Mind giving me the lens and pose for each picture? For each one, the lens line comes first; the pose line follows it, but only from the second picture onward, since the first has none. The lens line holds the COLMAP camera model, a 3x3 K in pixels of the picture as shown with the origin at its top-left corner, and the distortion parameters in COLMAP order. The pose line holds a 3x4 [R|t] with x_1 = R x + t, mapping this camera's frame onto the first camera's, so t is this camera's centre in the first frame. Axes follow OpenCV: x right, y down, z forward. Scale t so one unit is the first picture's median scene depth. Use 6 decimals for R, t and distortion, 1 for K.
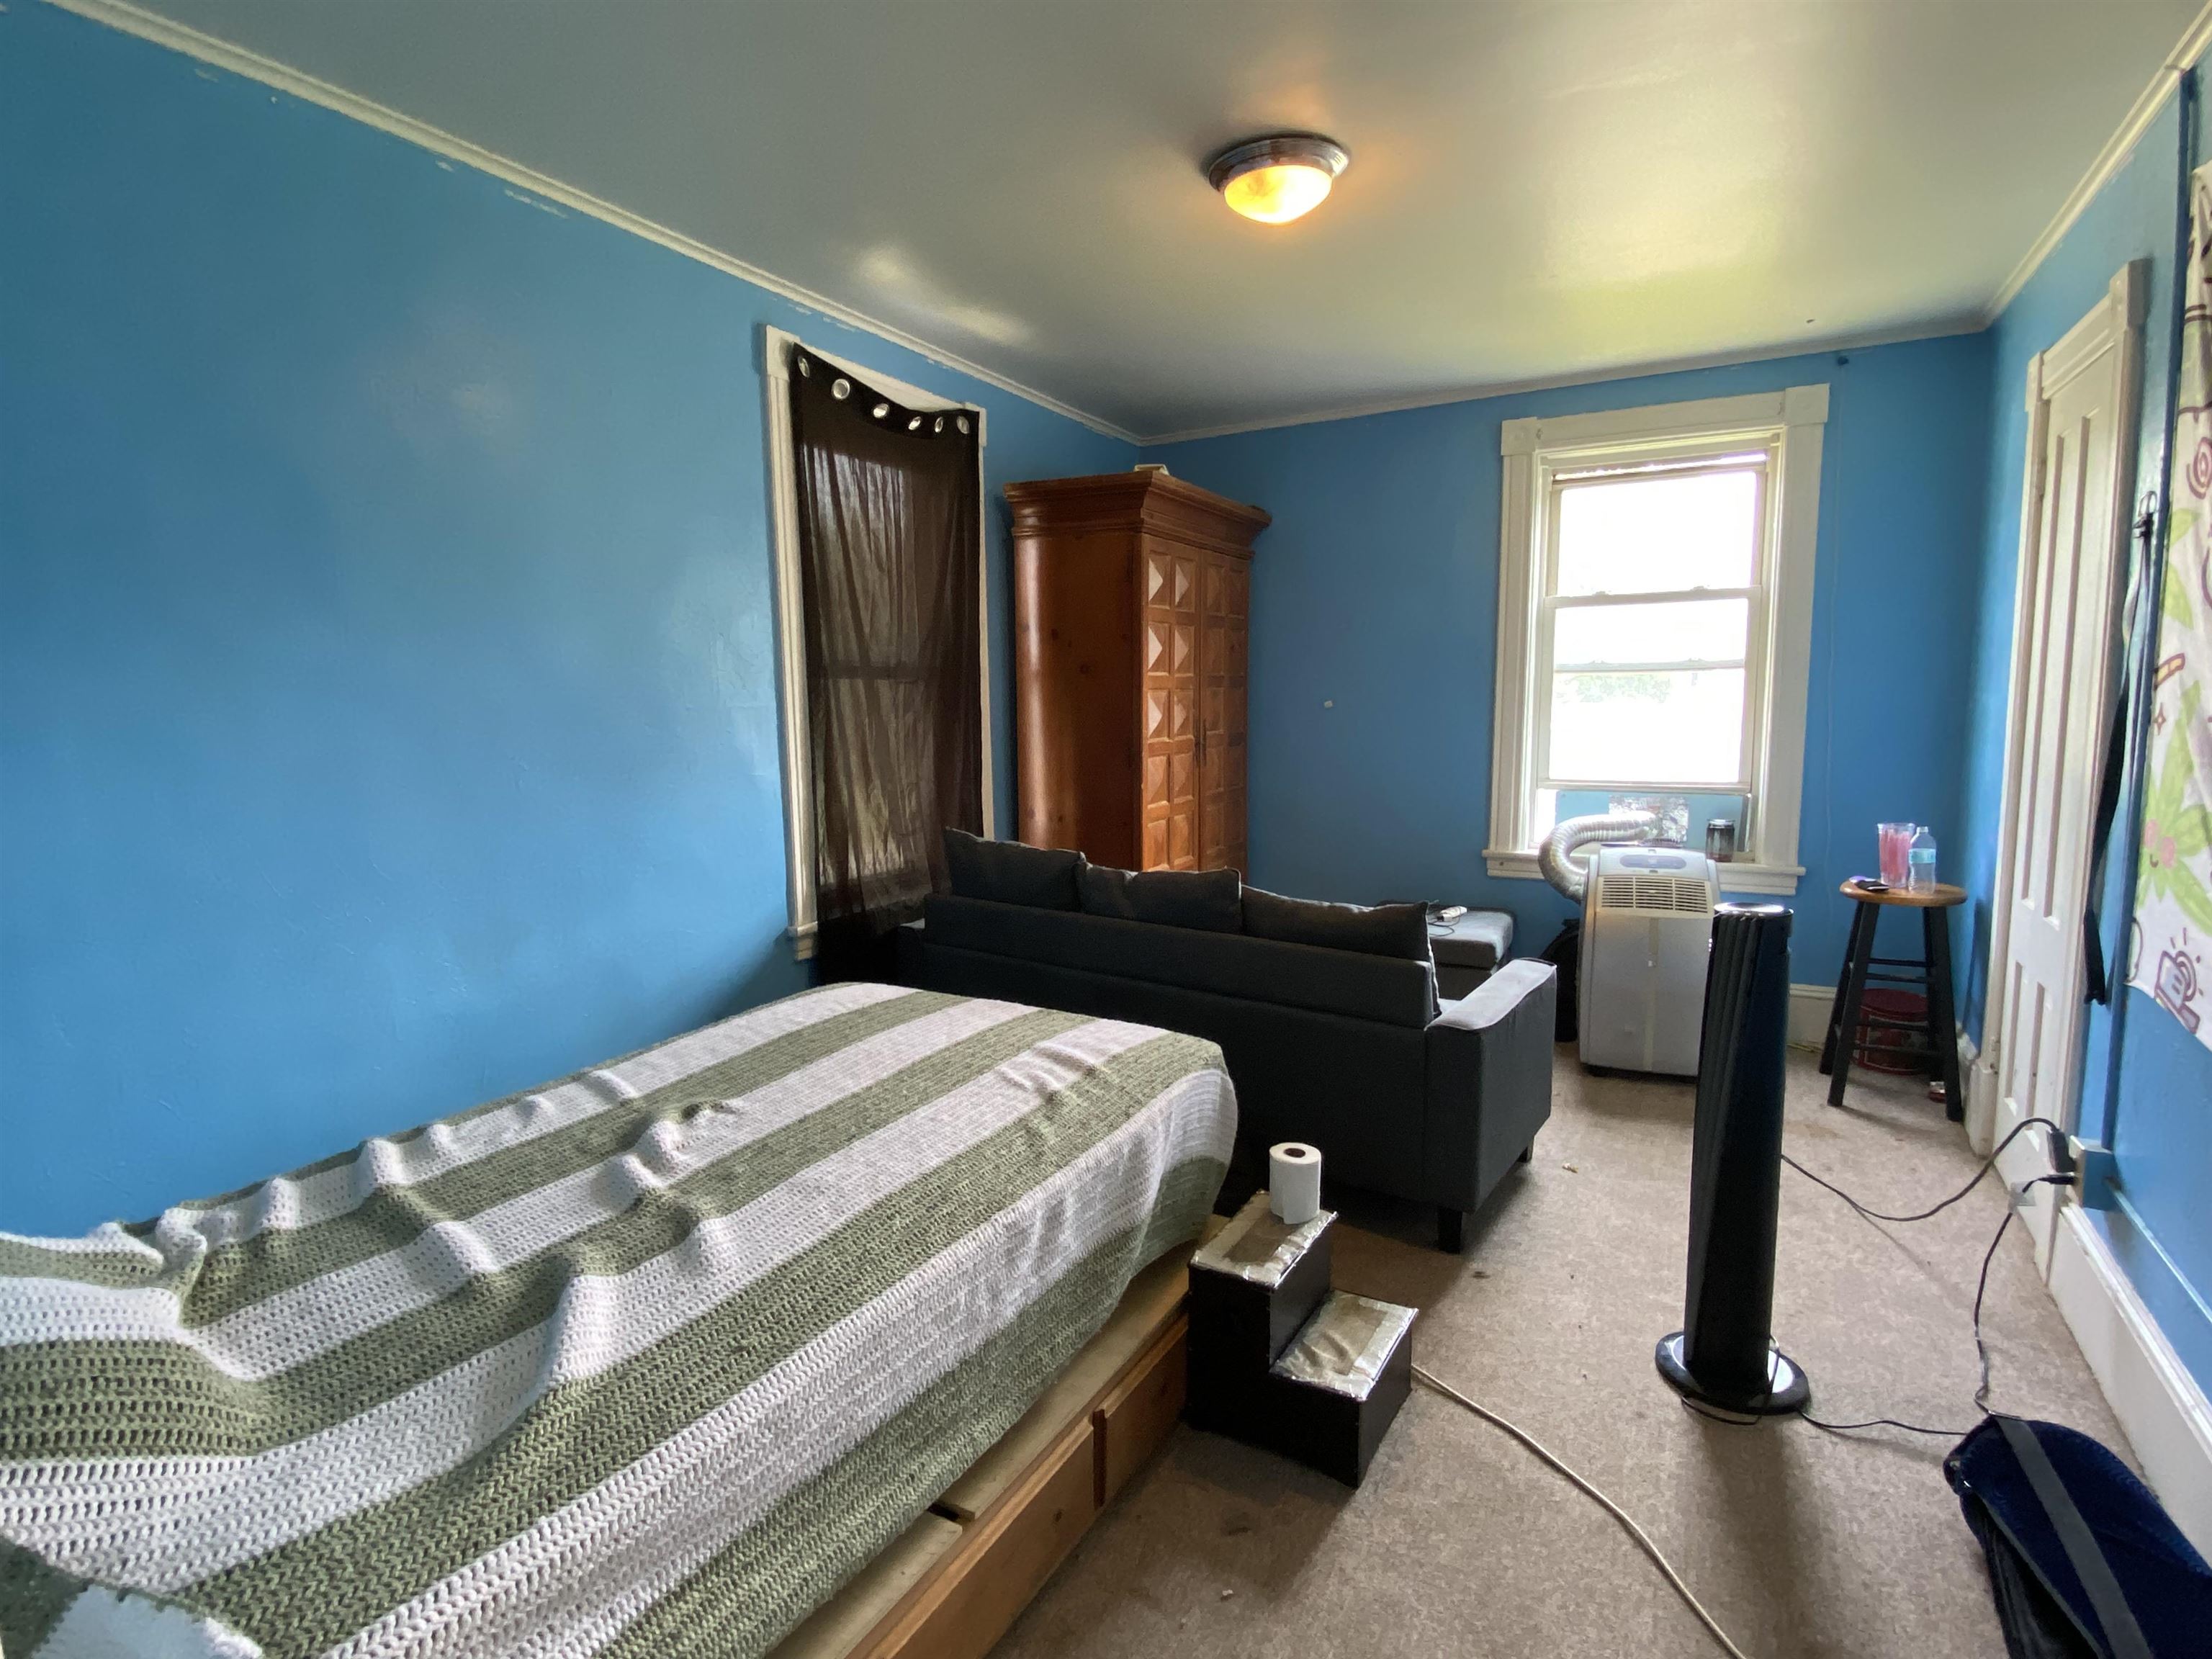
lens RADIAL K [[1116.5, 0, 1106.0], [0, 1116.5, 829.5], [0, 0, 1]] dist [0.000348, 0.000256]
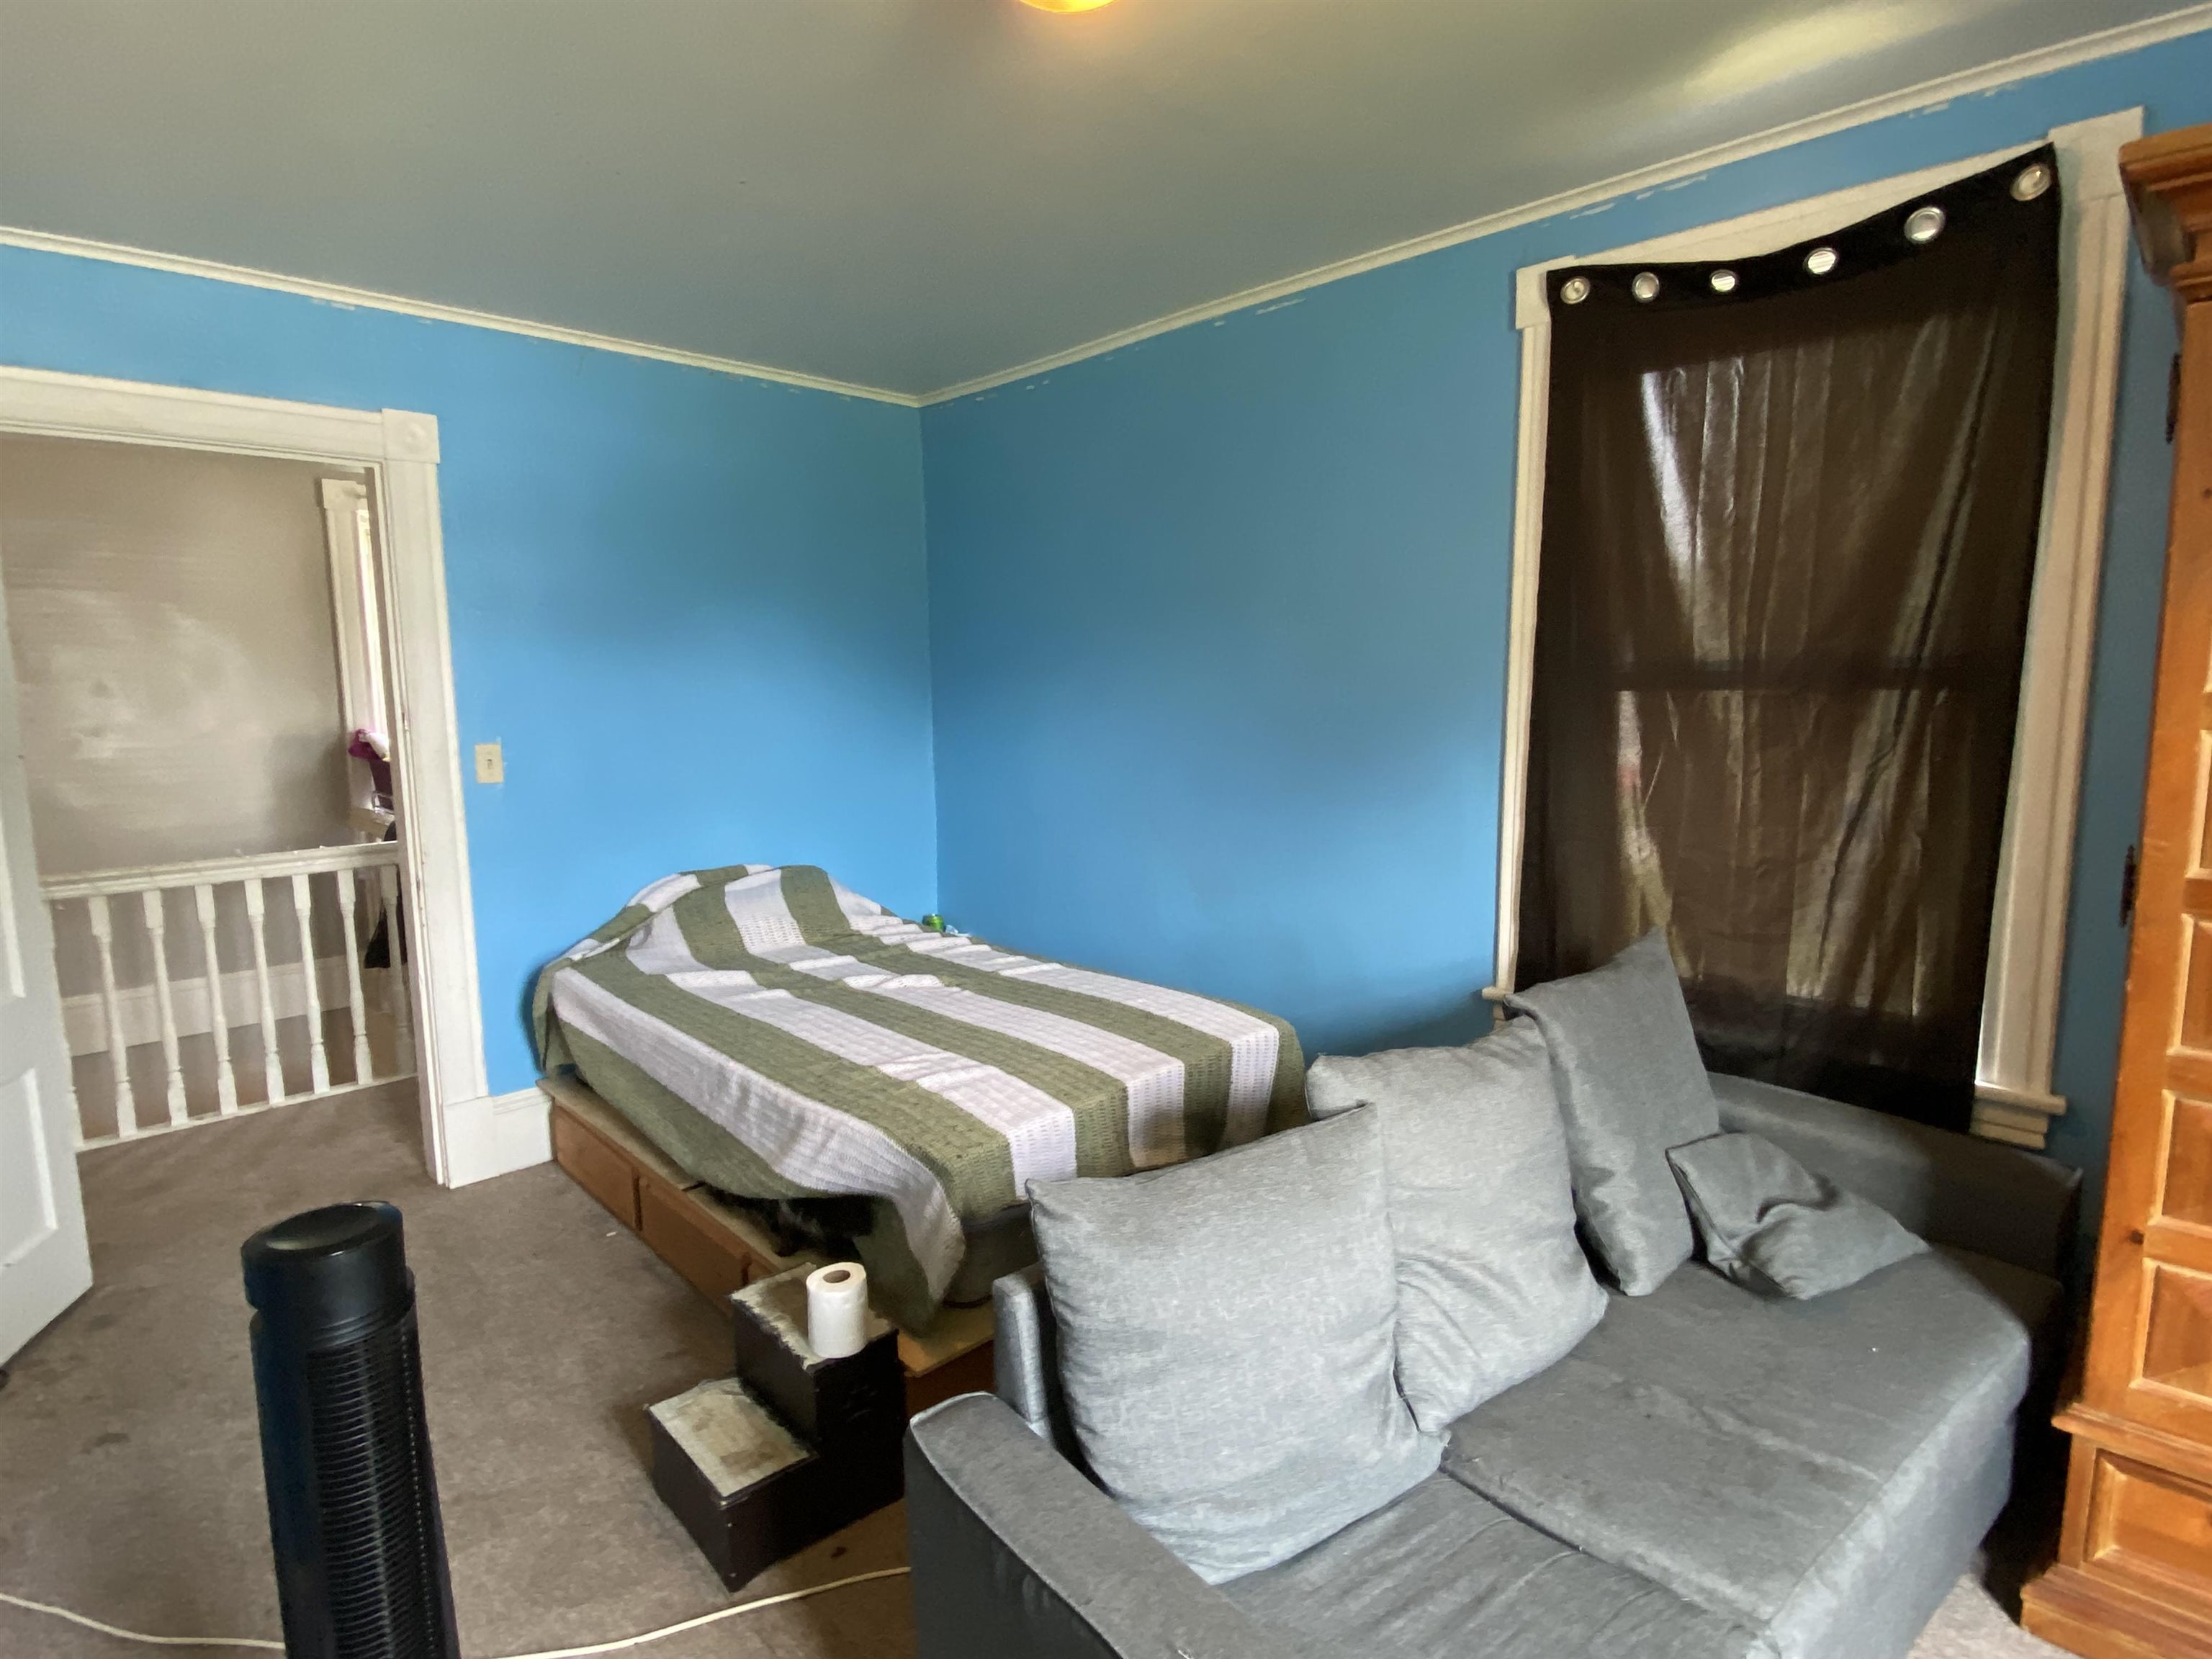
lens RADIAL K [[1116.5, 0, 1106.0], [0, 1116.5, 829.5], [0, 0, 1]] dist [0.000348, 0.000256]
pose [[-0.277954, 0.149954, -0.948818, 0.799106], [-0.095108, 0.978591, 0.182521, -0.208523], [0.955874, 0.140973, -0.257741, 1.231046]]
